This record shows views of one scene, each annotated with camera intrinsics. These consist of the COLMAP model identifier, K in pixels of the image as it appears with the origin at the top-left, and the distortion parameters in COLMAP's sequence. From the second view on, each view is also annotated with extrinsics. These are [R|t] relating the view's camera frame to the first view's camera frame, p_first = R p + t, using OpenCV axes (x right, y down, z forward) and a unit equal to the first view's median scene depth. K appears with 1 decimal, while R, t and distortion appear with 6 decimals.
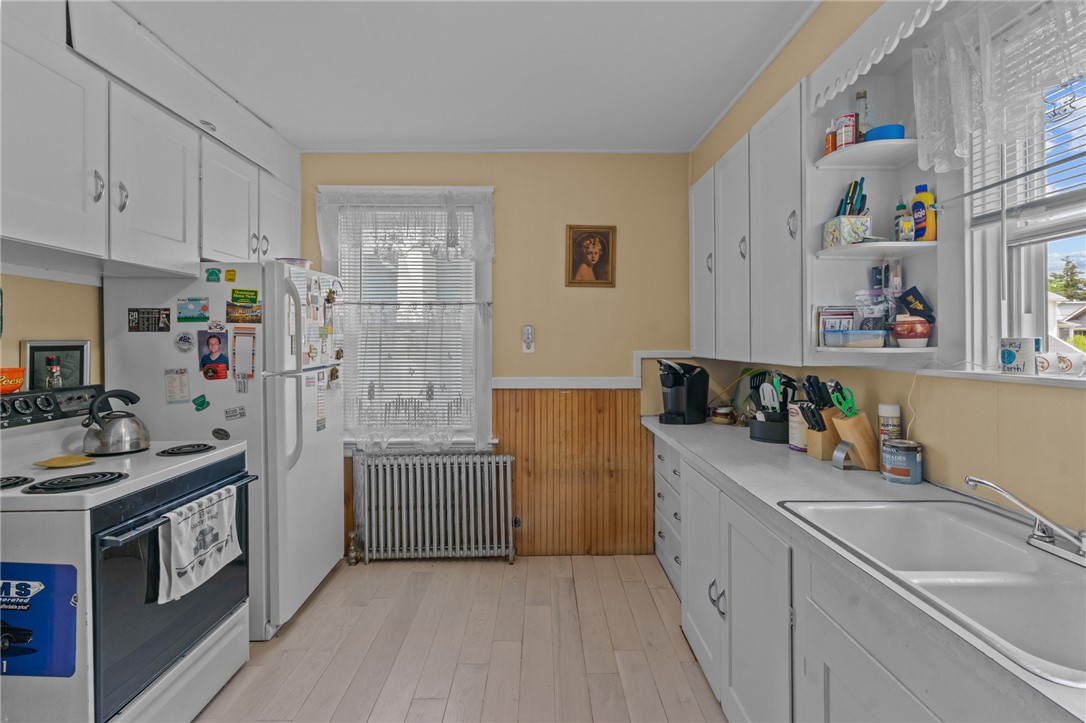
lens RADIAL K [[529.3, 0, 544.3], [0, 529.3, 339.5], [0, 0, 1]] dist [0.002667, -0.000444]
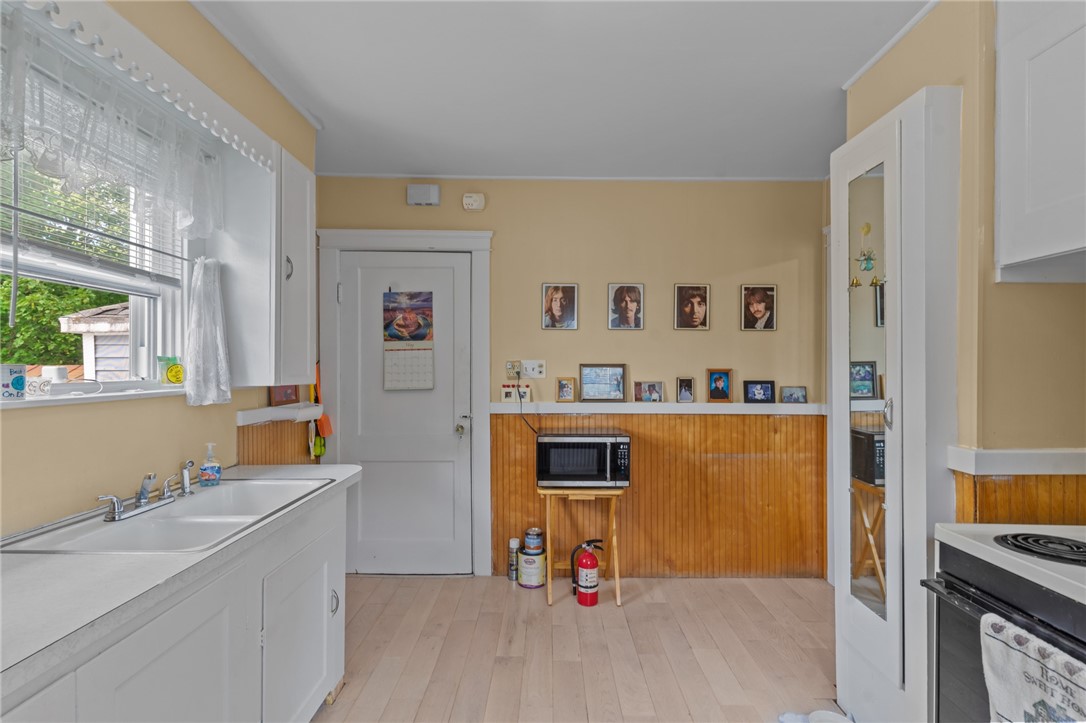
lens RADIAL K [[522.4, 0, 546.0], [0, 522.4, 371.5], [0, 0, 1]] dist [0.001612, 0.000840]
pose [[-0.999832, -0.007346, 0.016795, -0.119336], [-0.007398, 0.999968, -0.003067, 0.011017], [-0.016772, -0.003190, -0.999854, 1.598361]]
